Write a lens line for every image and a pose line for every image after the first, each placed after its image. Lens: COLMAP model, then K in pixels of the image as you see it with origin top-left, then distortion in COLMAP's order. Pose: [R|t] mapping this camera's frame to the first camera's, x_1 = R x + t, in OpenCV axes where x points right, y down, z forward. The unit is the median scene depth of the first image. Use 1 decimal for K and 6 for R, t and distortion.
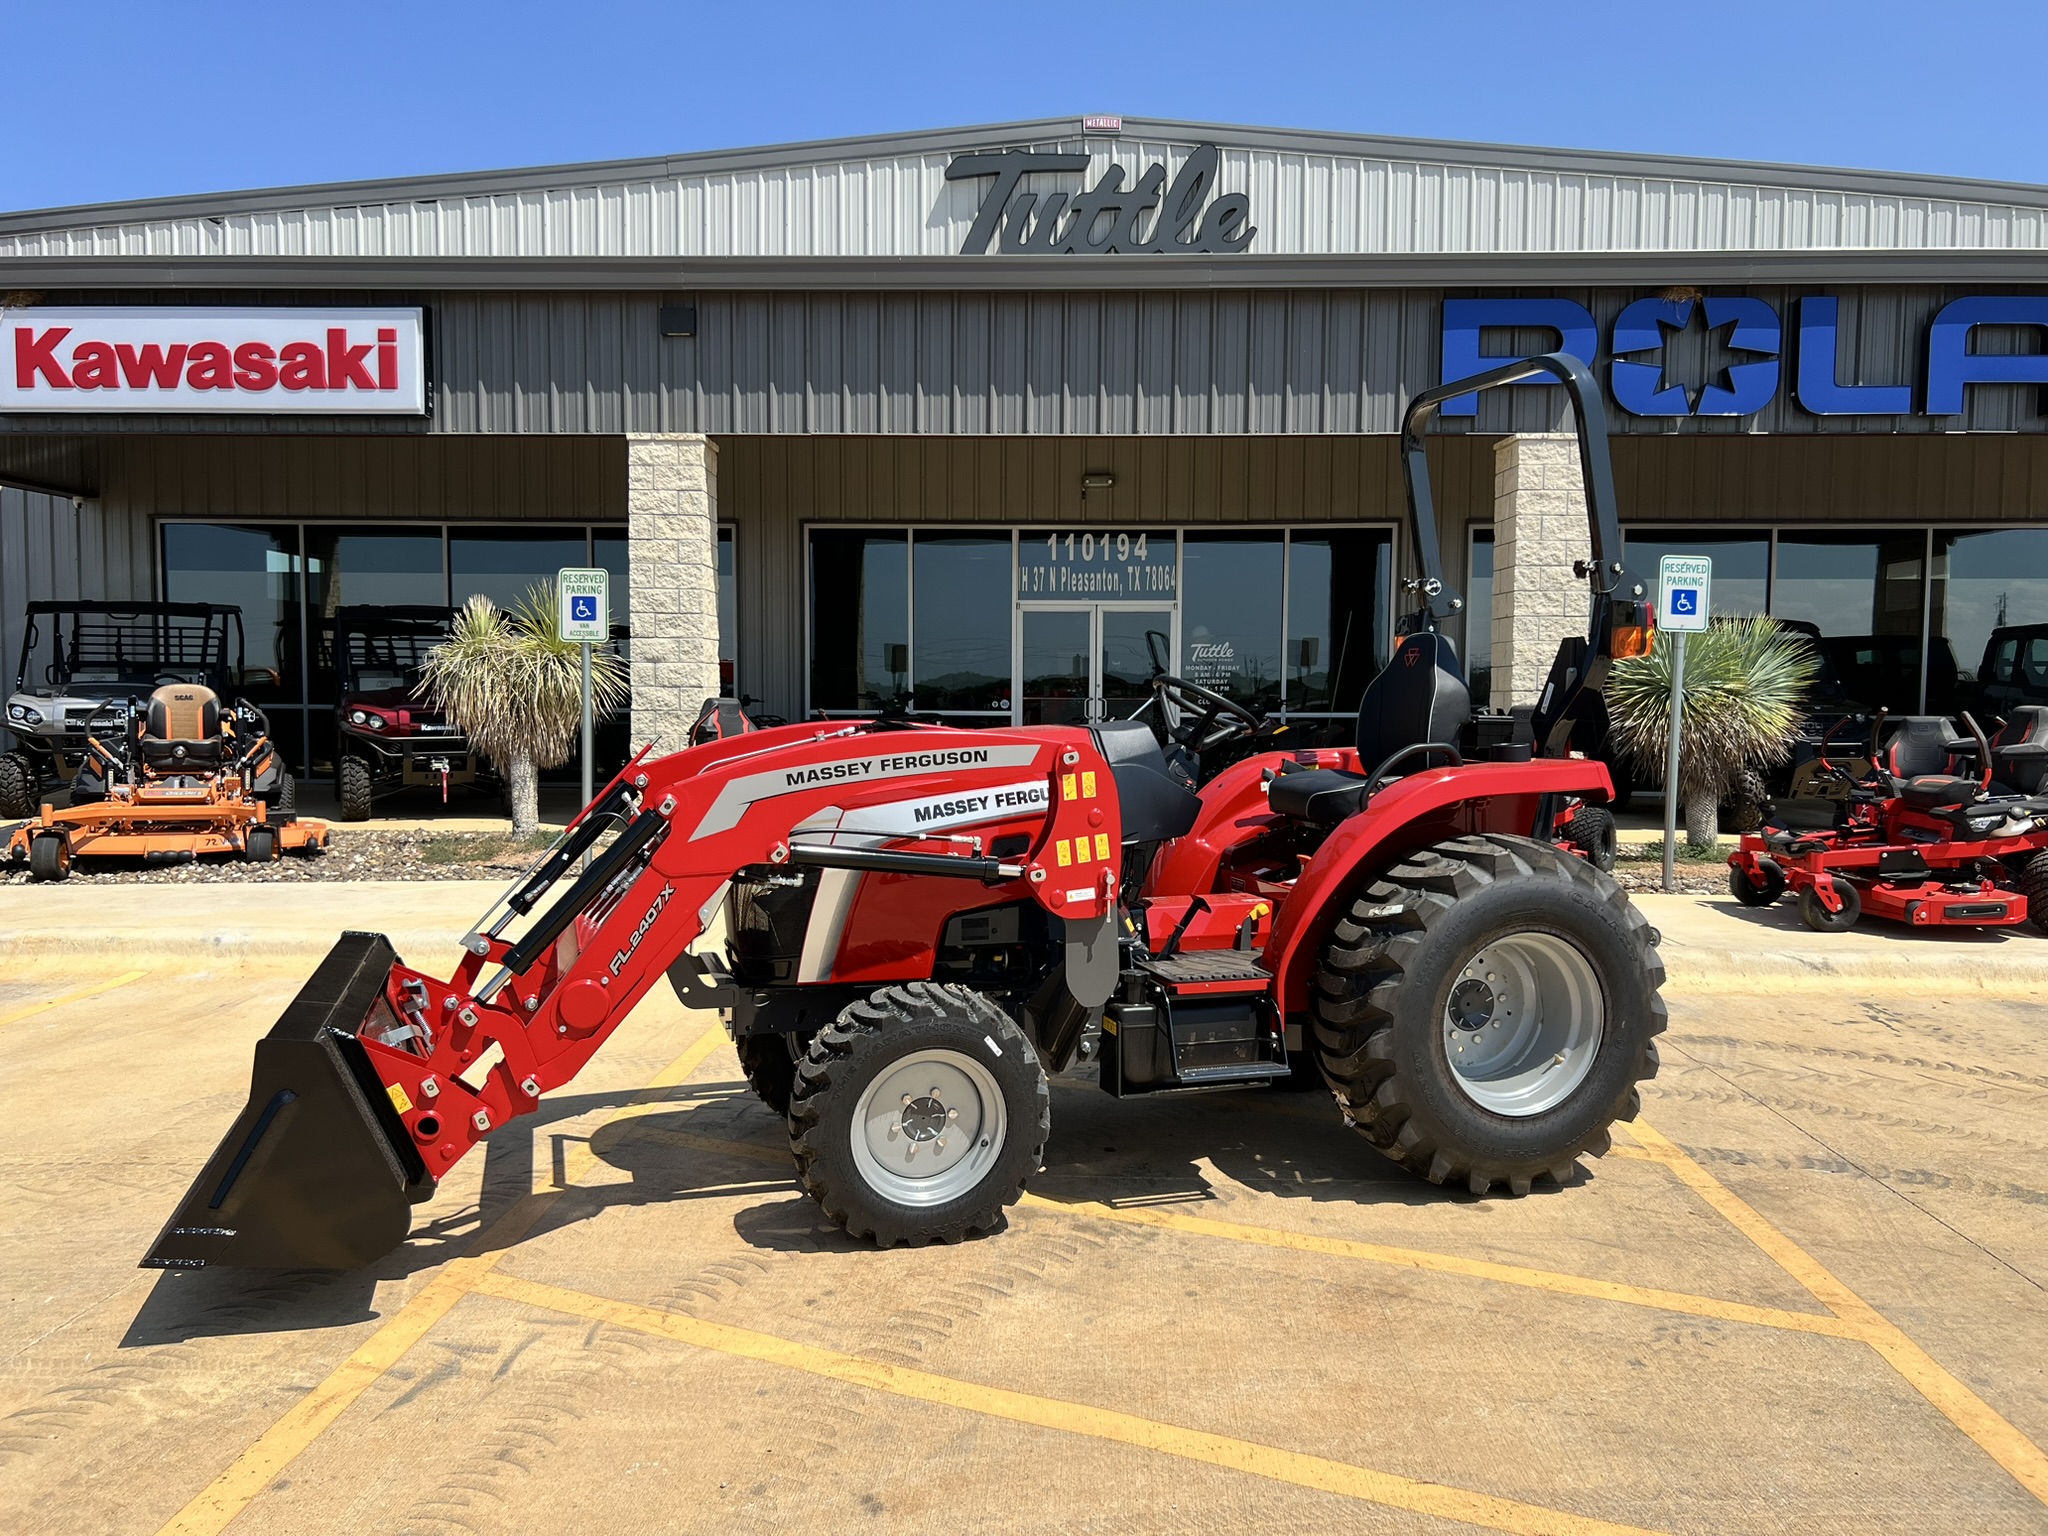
lens RADIAL K [[1569.5, 0, 1018.1], [0, 1569.5, 798.8], [0, 0, 1]] dist [0.027630, -0.029156]
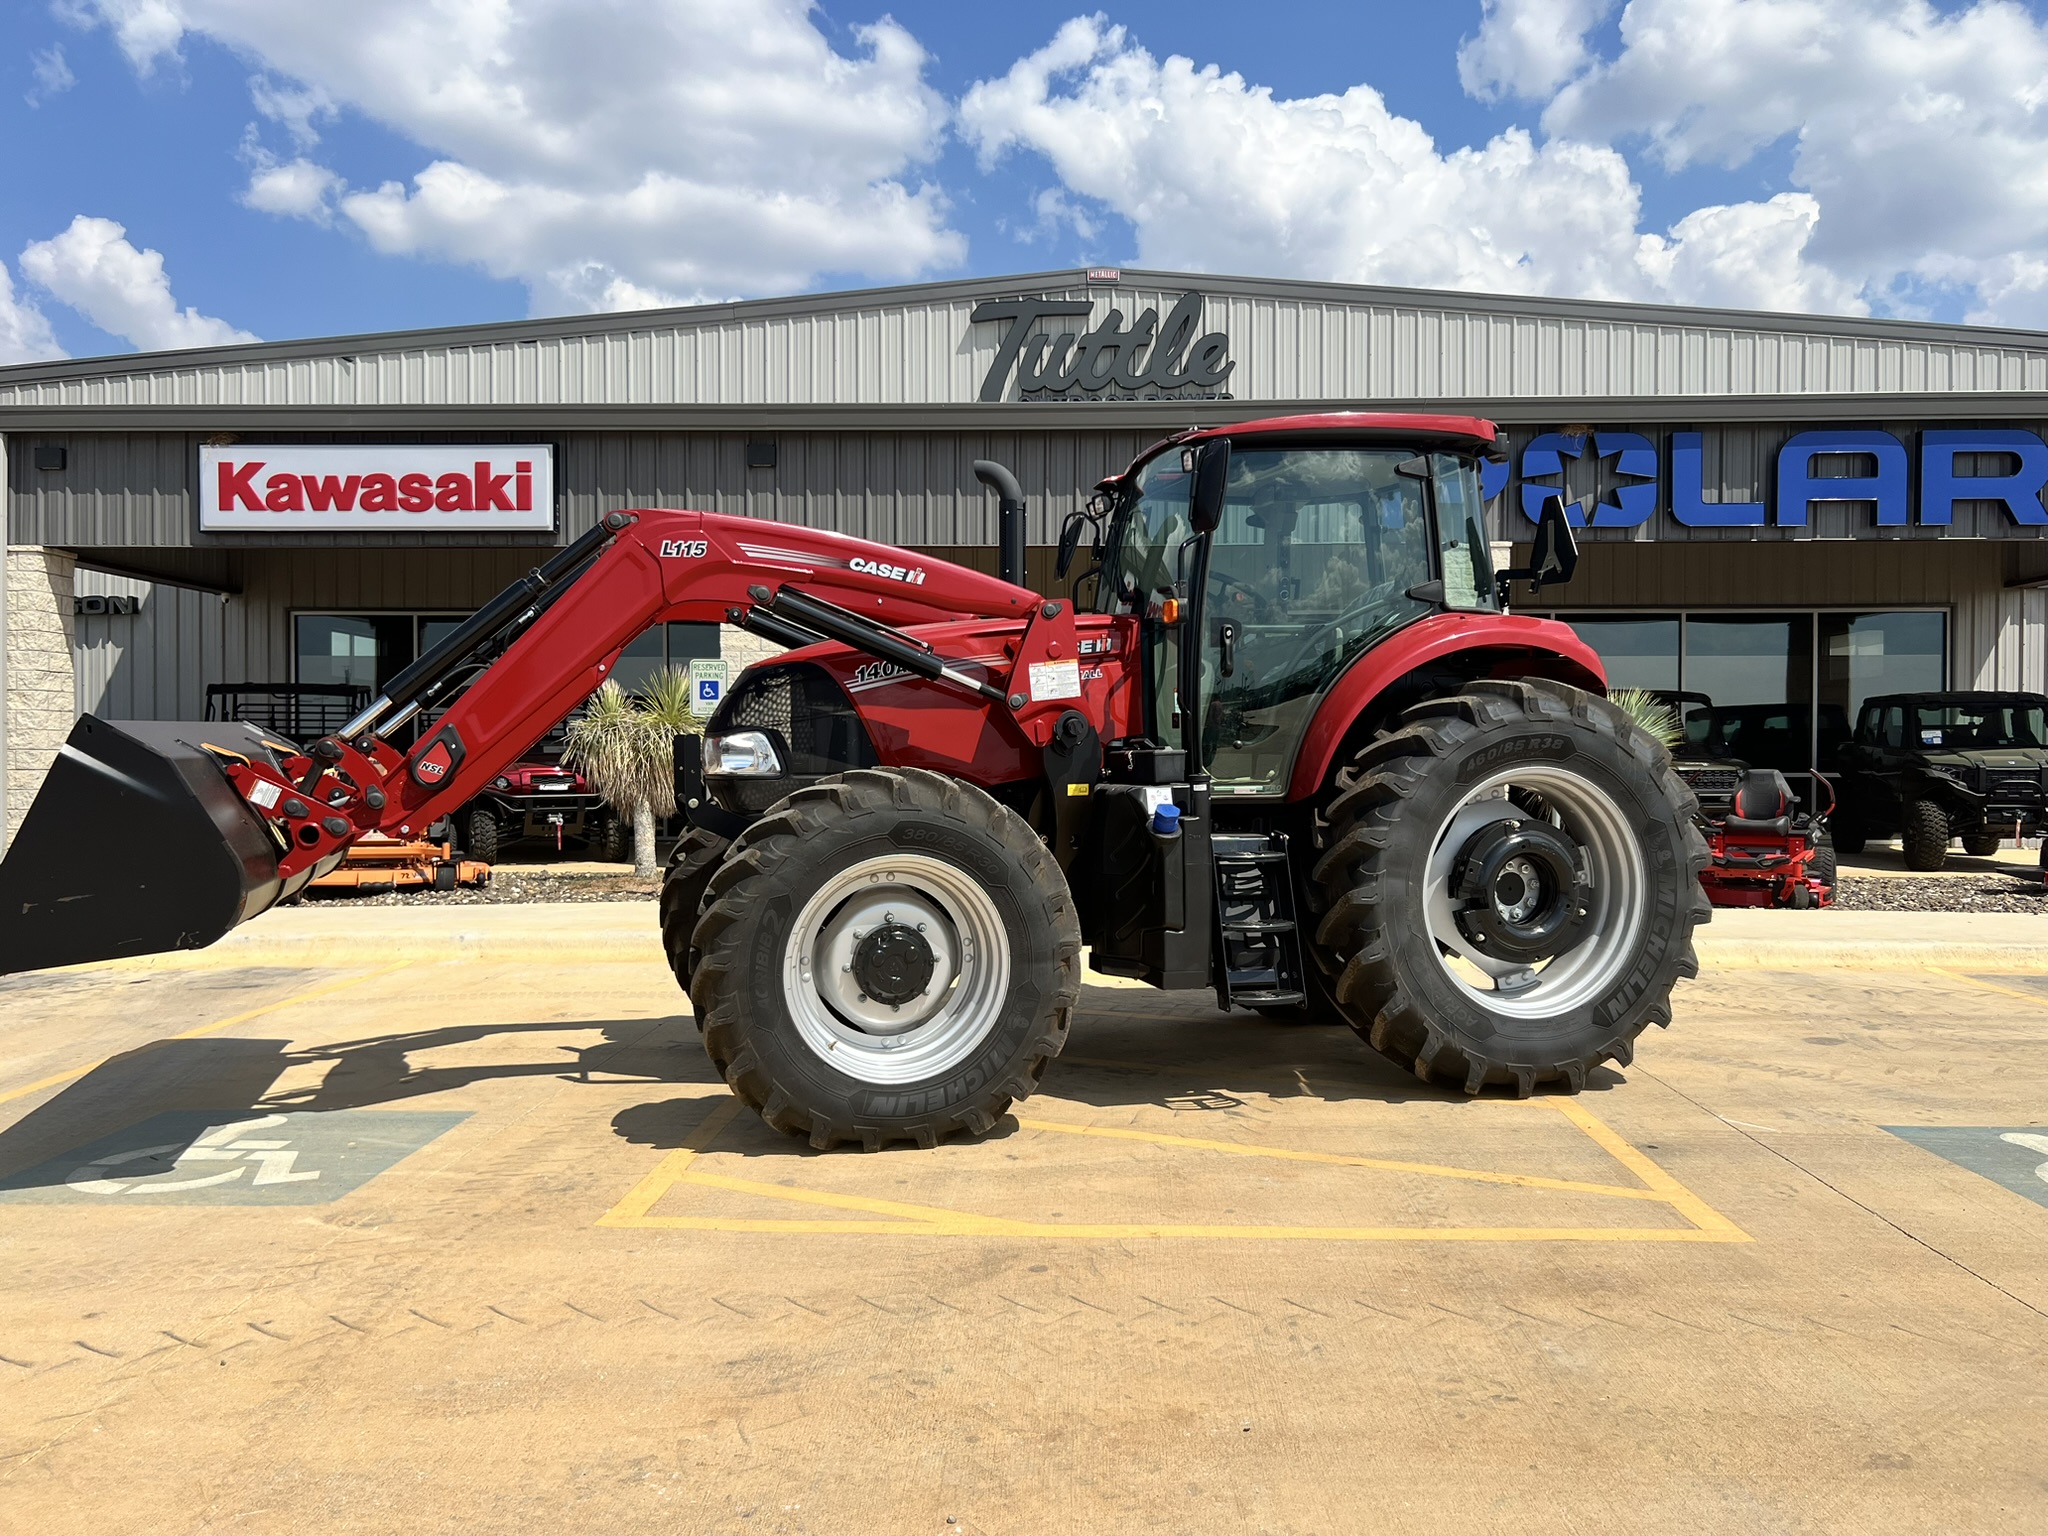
lens RADIAL K [[1586.4, 0, 1024.0], [0, 1586.4, 768.0], [0, 0, 1]] dist [0.041157, -0.048121]
pose [[0.999970, -0.005303, 0.005658, -0.019258], [0.005652, 0.997964, -0.063536, 0.019634], [-0.005310, 0.063567, 0.997963, -0.216490]]
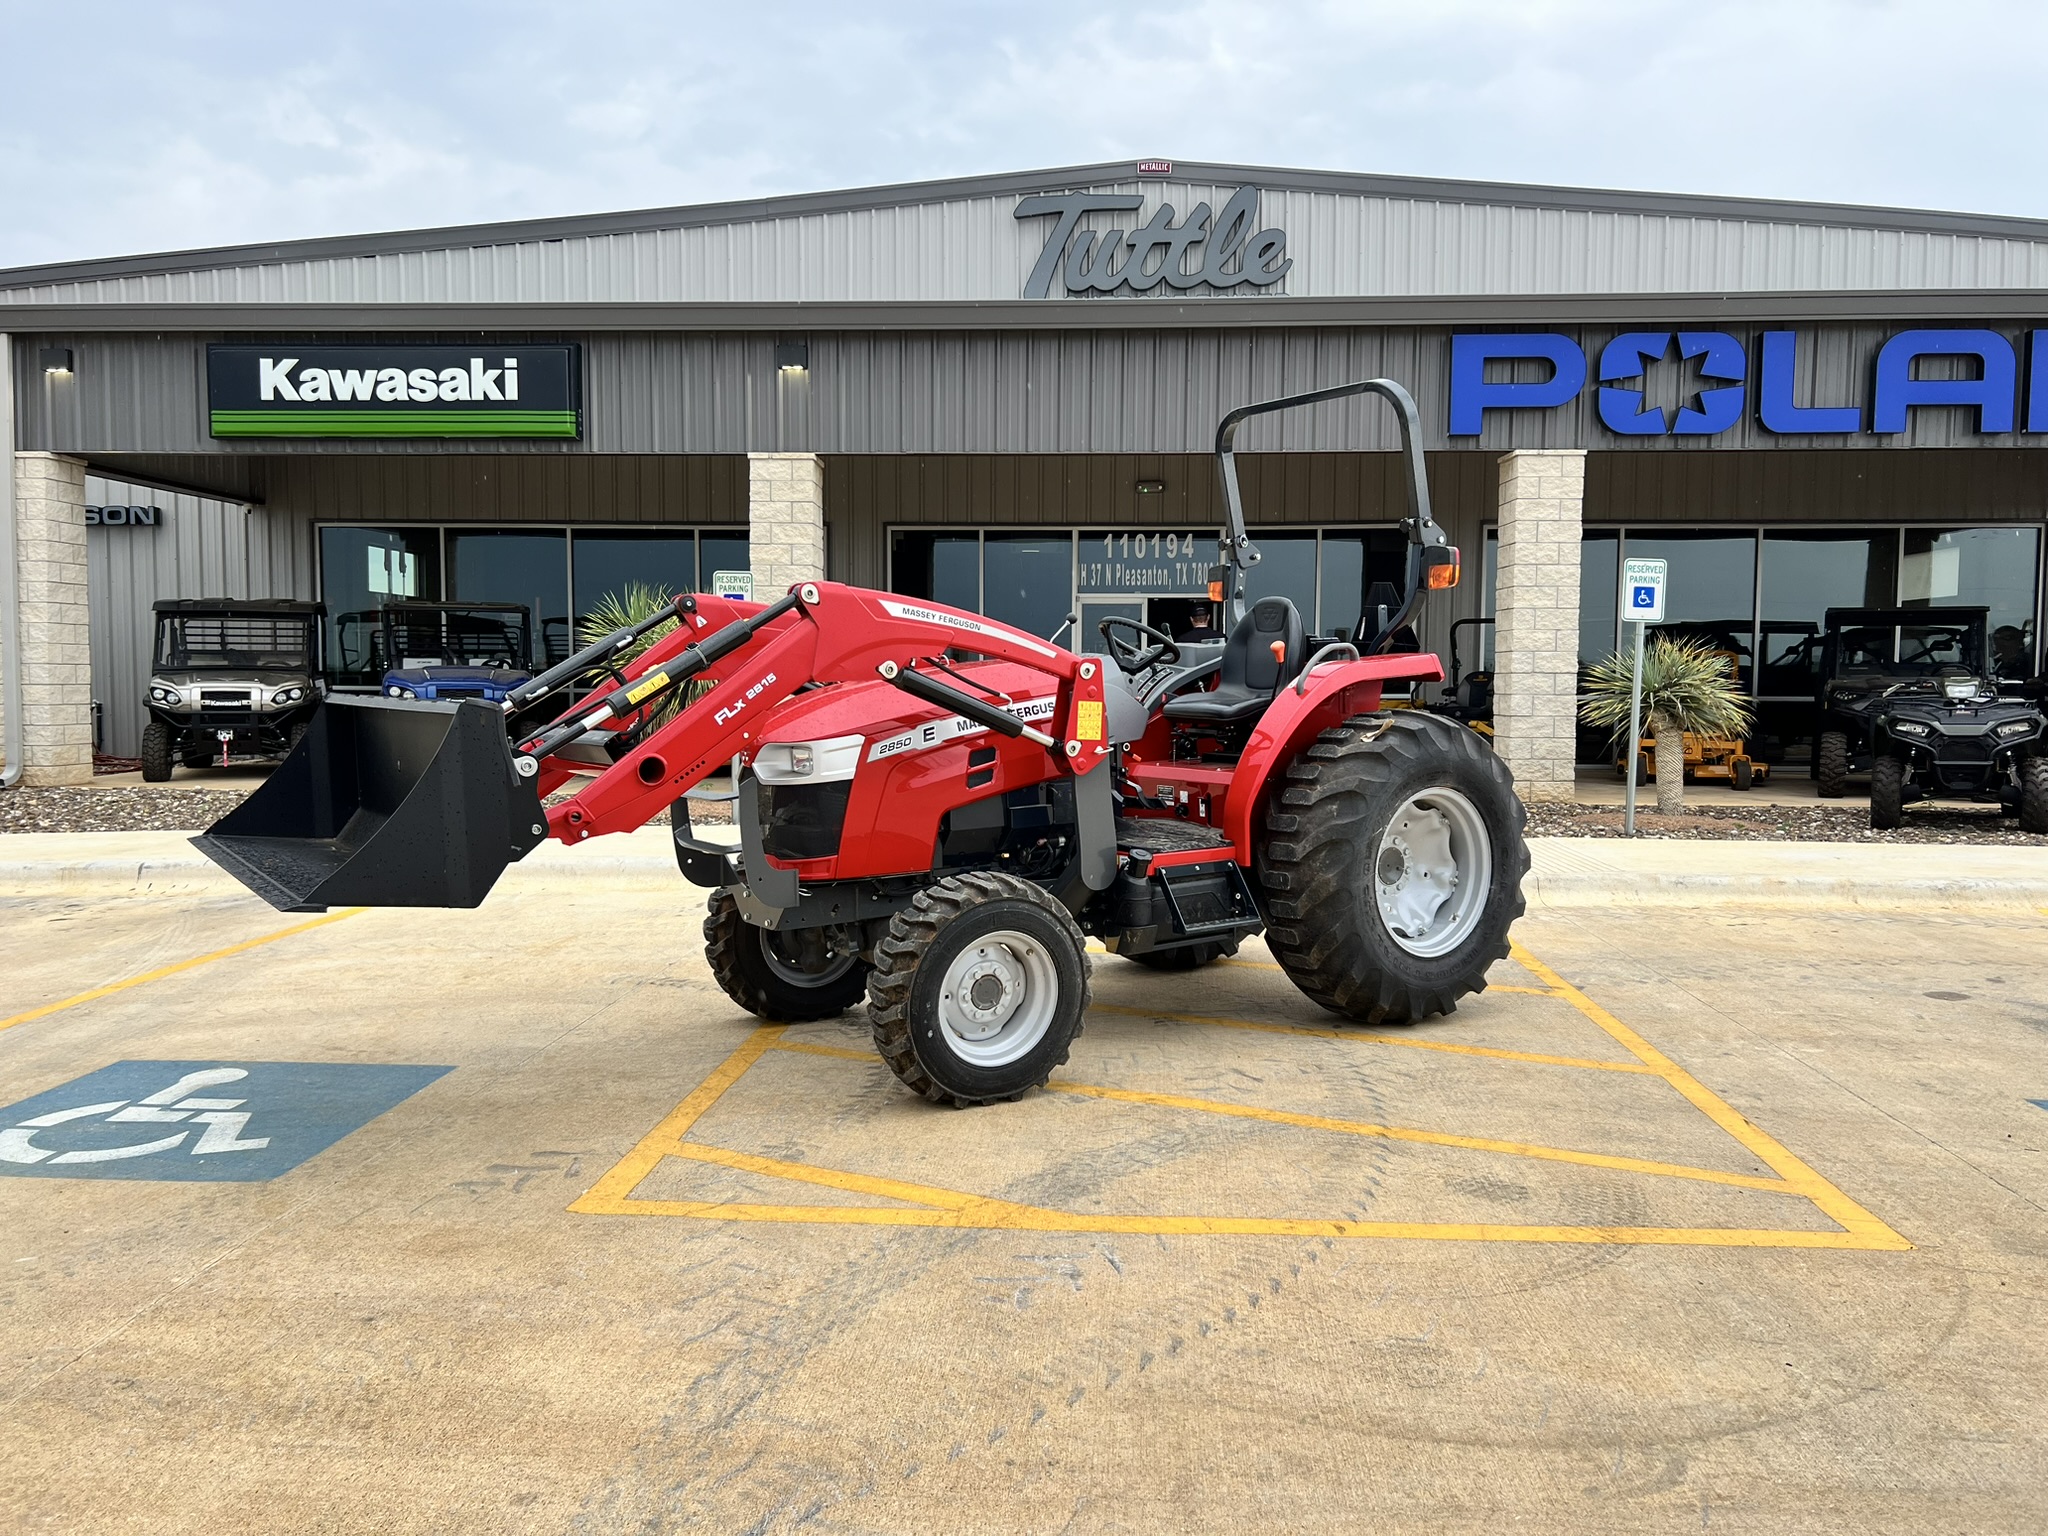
lens RADIAL K [[1586.4, 0, 1024.0], [0, 1586.4, 768.0], [0, 0, 1]] dist [0.041157, -0.048121]
pose [[0.999762, 0.001118, -0.021776, -0.017644], [-0.001398, 0.999917, -0.012820, 0.015882], [0.021760, 0.012848, 0.999681, -0.167941]]
